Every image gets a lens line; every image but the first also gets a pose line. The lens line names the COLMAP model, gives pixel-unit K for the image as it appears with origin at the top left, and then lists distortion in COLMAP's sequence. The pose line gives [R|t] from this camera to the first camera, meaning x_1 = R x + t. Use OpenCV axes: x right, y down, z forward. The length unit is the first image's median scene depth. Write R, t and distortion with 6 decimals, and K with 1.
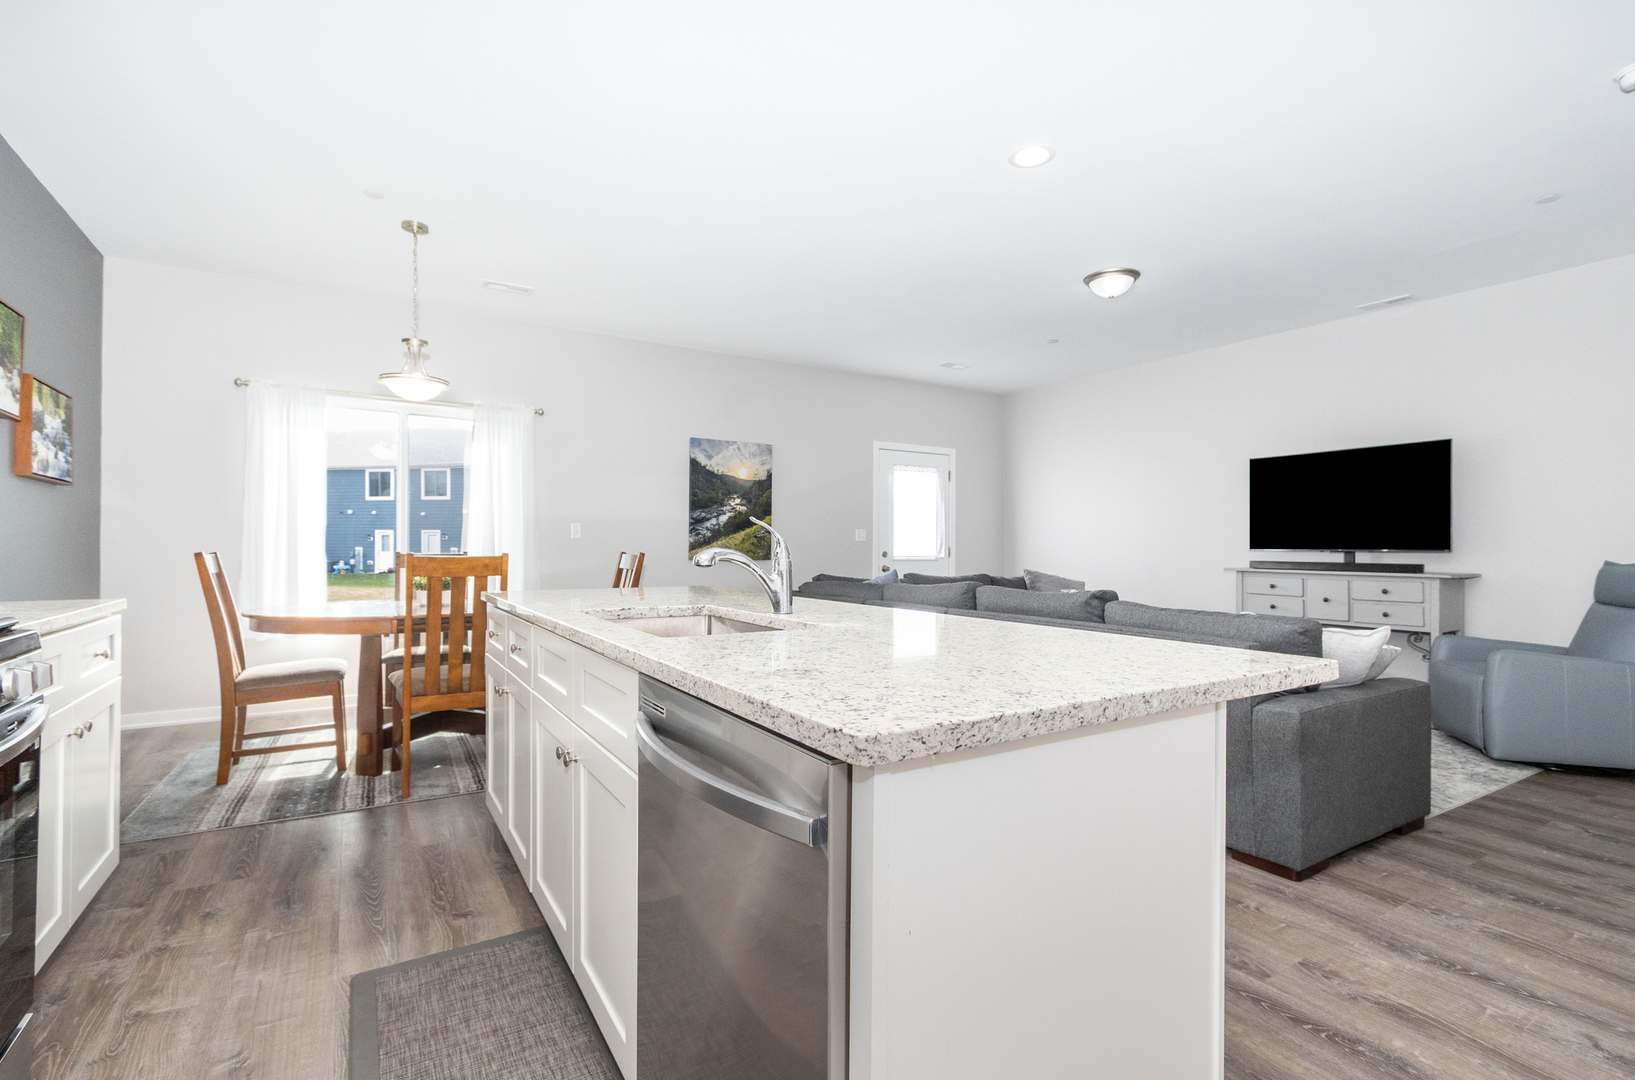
lens RADIAL K [[752.8, 0, 823.3], [0, 752.8, 543.9], [0, 0, 1]] dist [-0.006549, 0.000913]
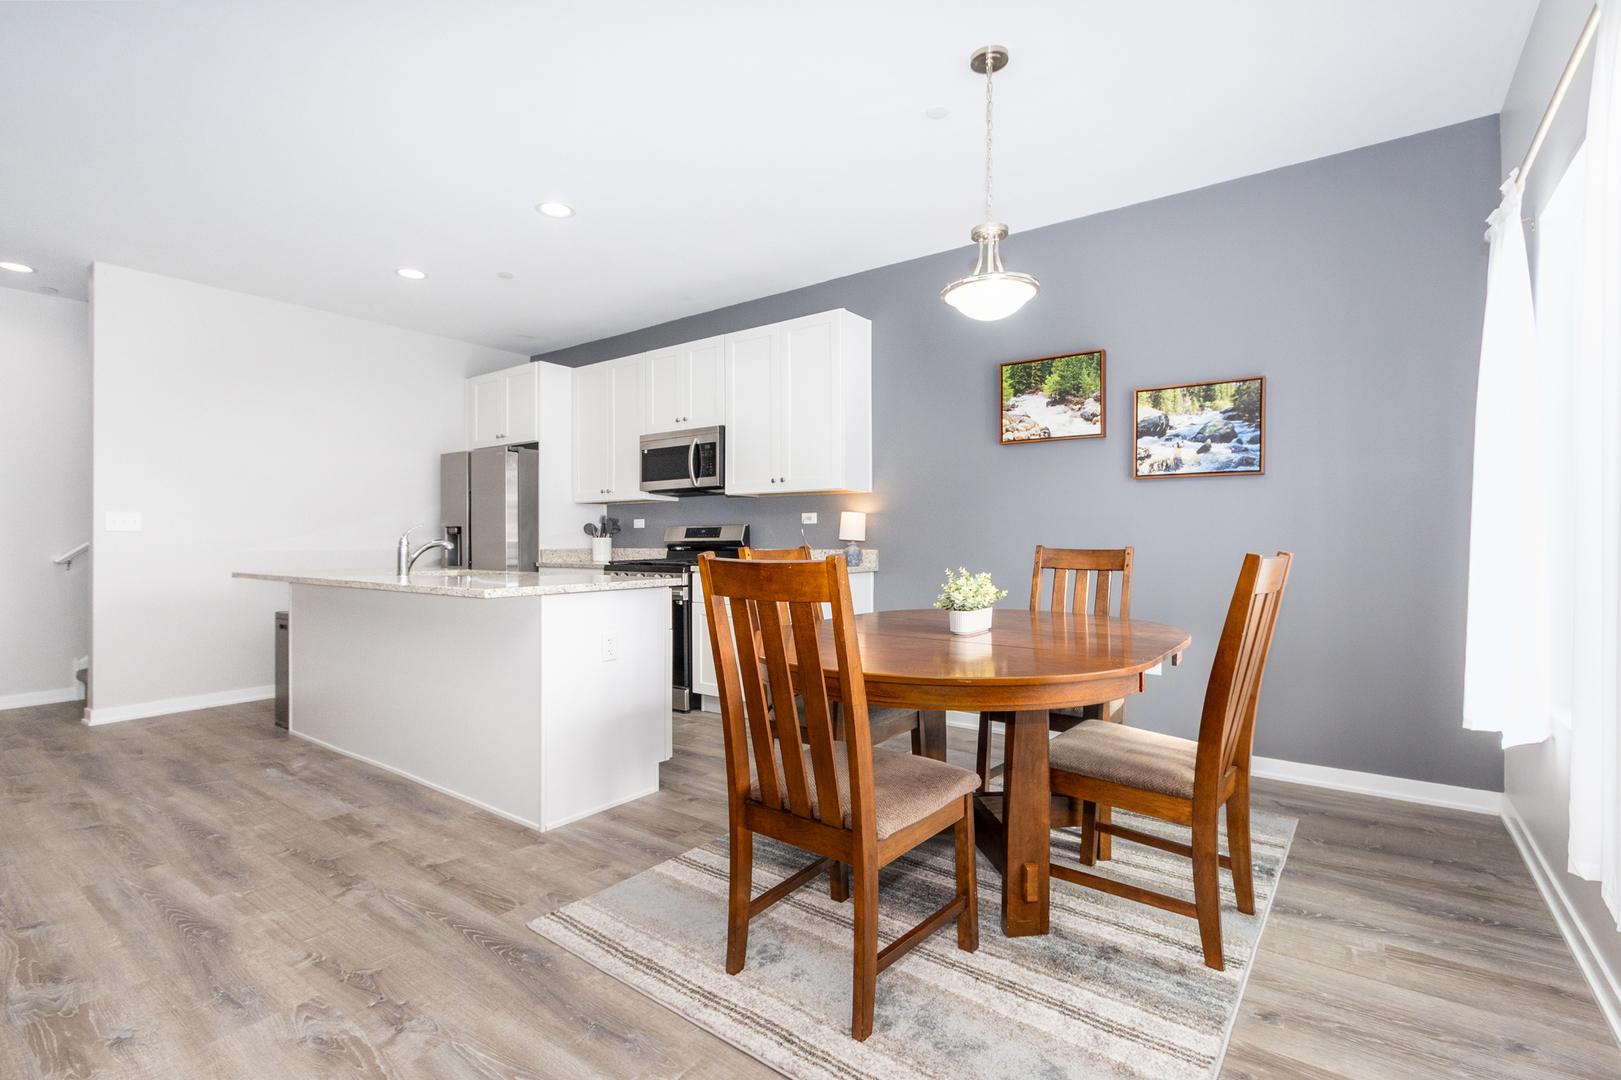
lens RADIAL K [[742.5, 0, 803.7], [0, 742.5, 527.4], [0, 0, 1]] dist [0.007542, 0.000002]
pose [[-0.935185, -0.010083, -0.354015, -0.174066], [-0.002781, 0.999773, -0.021128, 0.006563], [0.354148, -0.018774, -0.935001, 1.682313]]
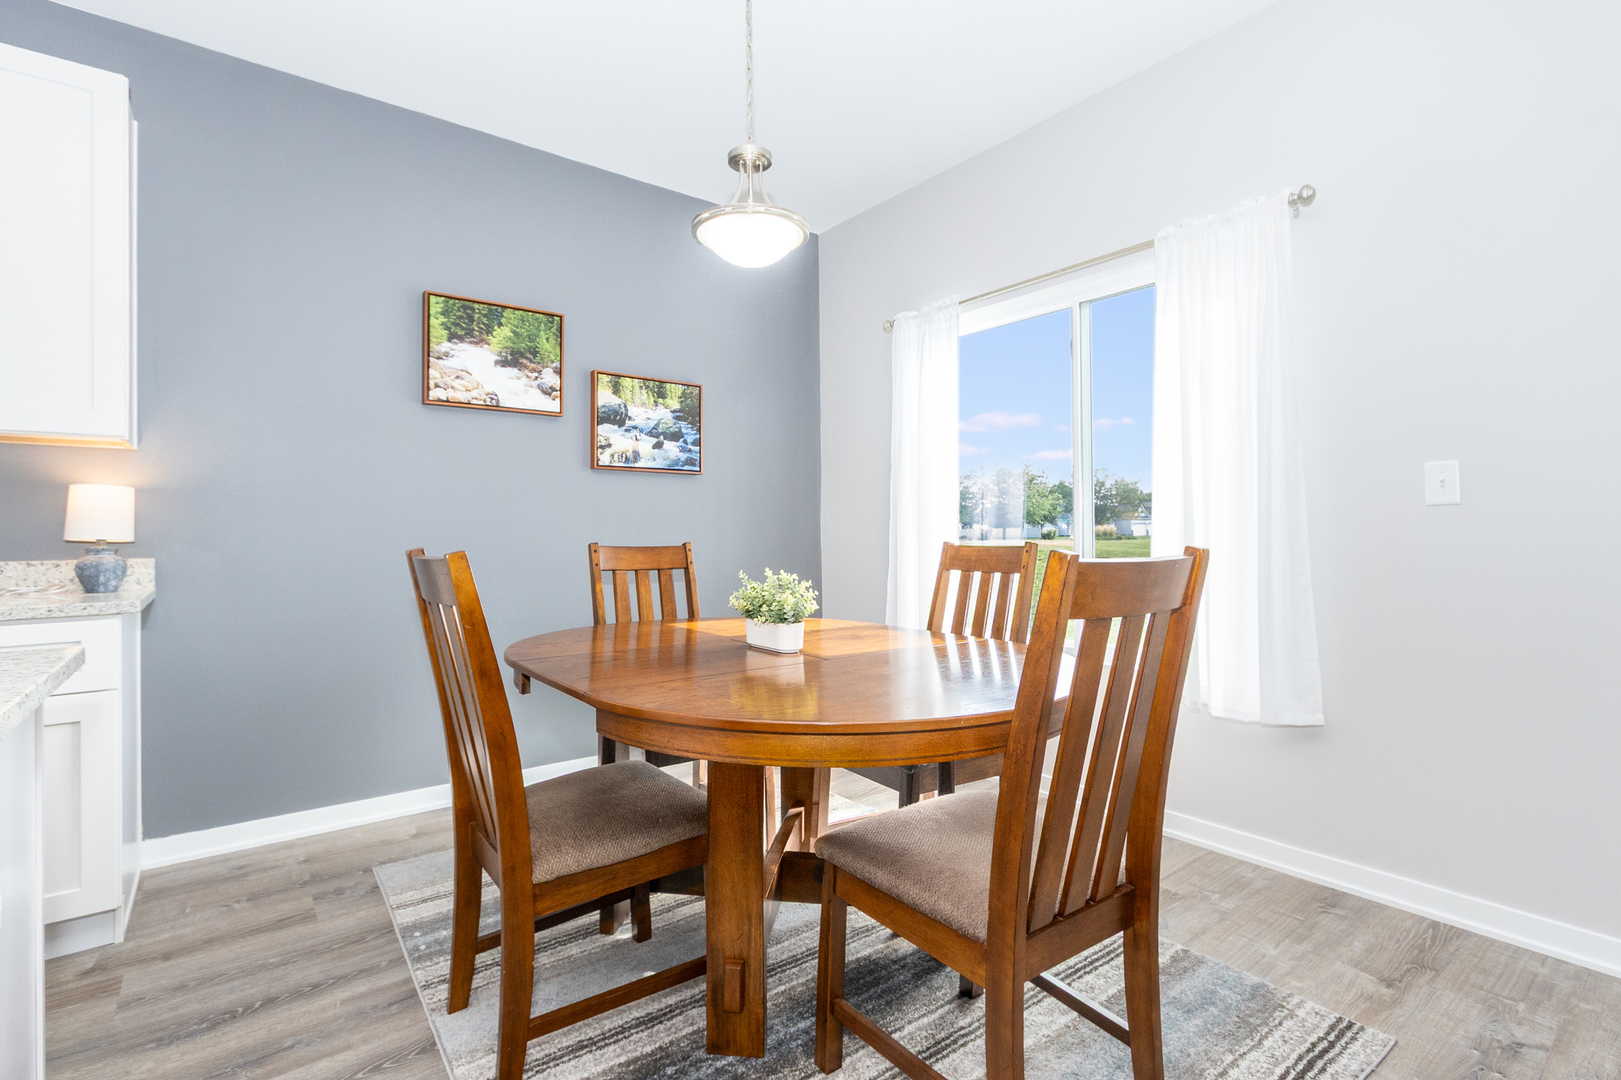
lens RADIAL K [[750.2, 0, 807.0], [0, 750.2, 530.0], [0, 0, 1]] dist [-0.005176, 0.001806]
pose [[0.094526, -0.011289, -0.995458, -0.005896], [0.013765, 0.999855, -0.010032, 0.007153], [0.995427, -0.012754, 0.094668, 1.069649]]
